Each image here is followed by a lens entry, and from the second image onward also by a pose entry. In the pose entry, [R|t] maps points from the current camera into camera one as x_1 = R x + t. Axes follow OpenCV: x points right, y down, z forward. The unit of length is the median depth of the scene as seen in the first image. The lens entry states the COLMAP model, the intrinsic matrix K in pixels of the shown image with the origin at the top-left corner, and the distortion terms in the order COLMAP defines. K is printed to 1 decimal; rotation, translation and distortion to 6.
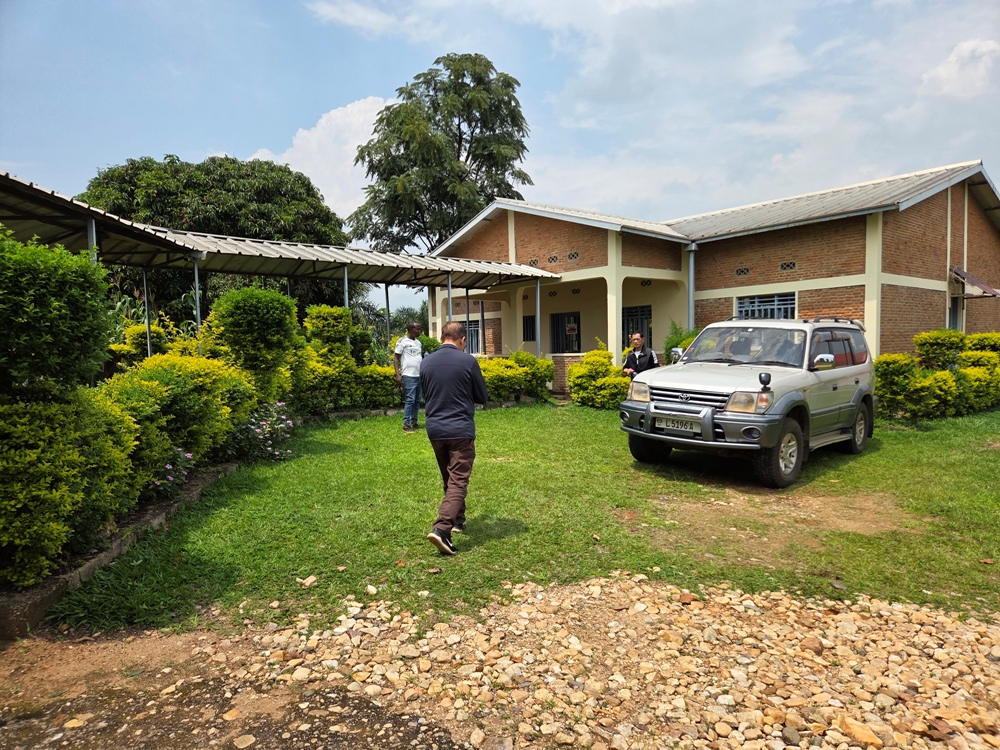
lens RADIAL K [[666.8, 0, 498.8], [0, 666.8, 378.3], [0, 0, 1]] dist [0.072961, -0.059751]
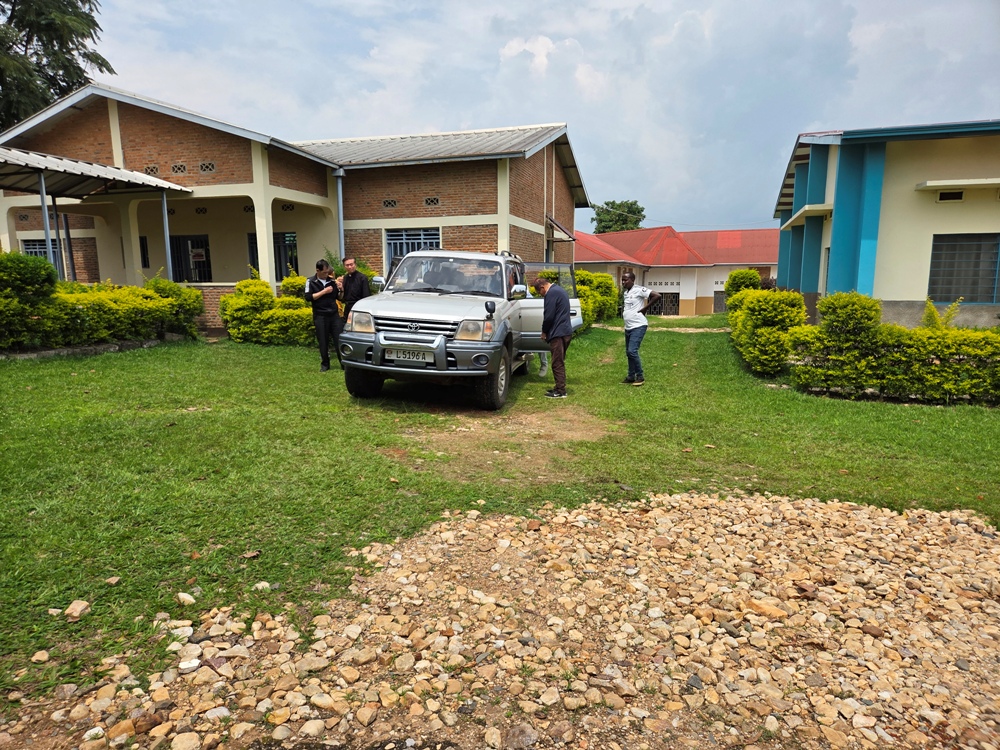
lens RADIAL K [[666.8, 0, 498.8], [0, 666.8, 378.3], [0, 0, 1]] dist [0.072961, -0.059751]
pose [[0.833499, -0.067567, 0.548374, -0.165132], [0.014225, 0.994790, 0.100951, 0.006807], [-0.552338, -0.076343, 0.830117, 0.130877]]
